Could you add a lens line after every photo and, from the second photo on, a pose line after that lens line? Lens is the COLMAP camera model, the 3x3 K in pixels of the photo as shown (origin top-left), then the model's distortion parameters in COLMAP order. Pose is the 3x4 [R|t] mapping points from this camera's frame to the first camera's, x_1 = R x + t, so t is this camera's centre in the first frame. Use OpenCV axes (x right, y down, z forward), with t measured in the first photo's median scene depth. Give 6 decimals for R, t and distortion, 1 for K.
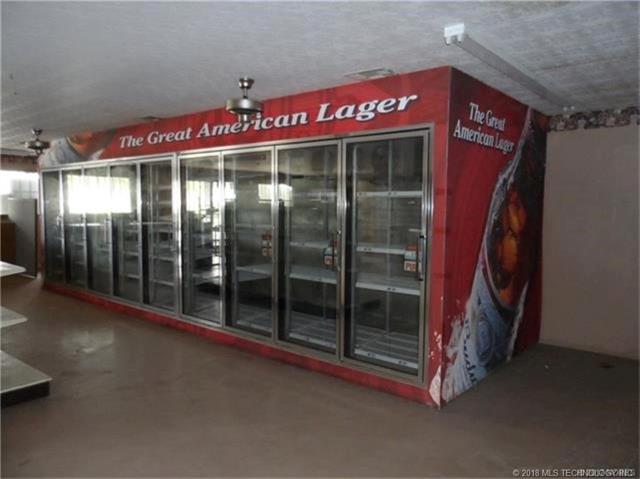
lens RADIAL K [[486.0, 0, 319.9], [0, 486.0, 240.2], [0, 0, 1]] dist [-0.009307, 0.008140]
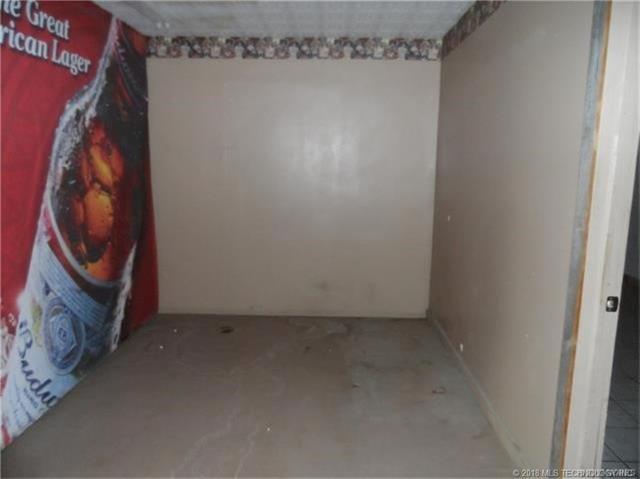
lens RADIAL K [[486.0, 0, 320.5], [0, 486.0, 237.6], [0, 0, 1]] dist [-0.009307, 0.008140]
pose [[0.777145, -0.102943, 0.620845, 0.196579], [0.038276, 0.992436, 0.116644, -0.010643], [-0.628156, -0.066885, 0.775207, 0.213655]]
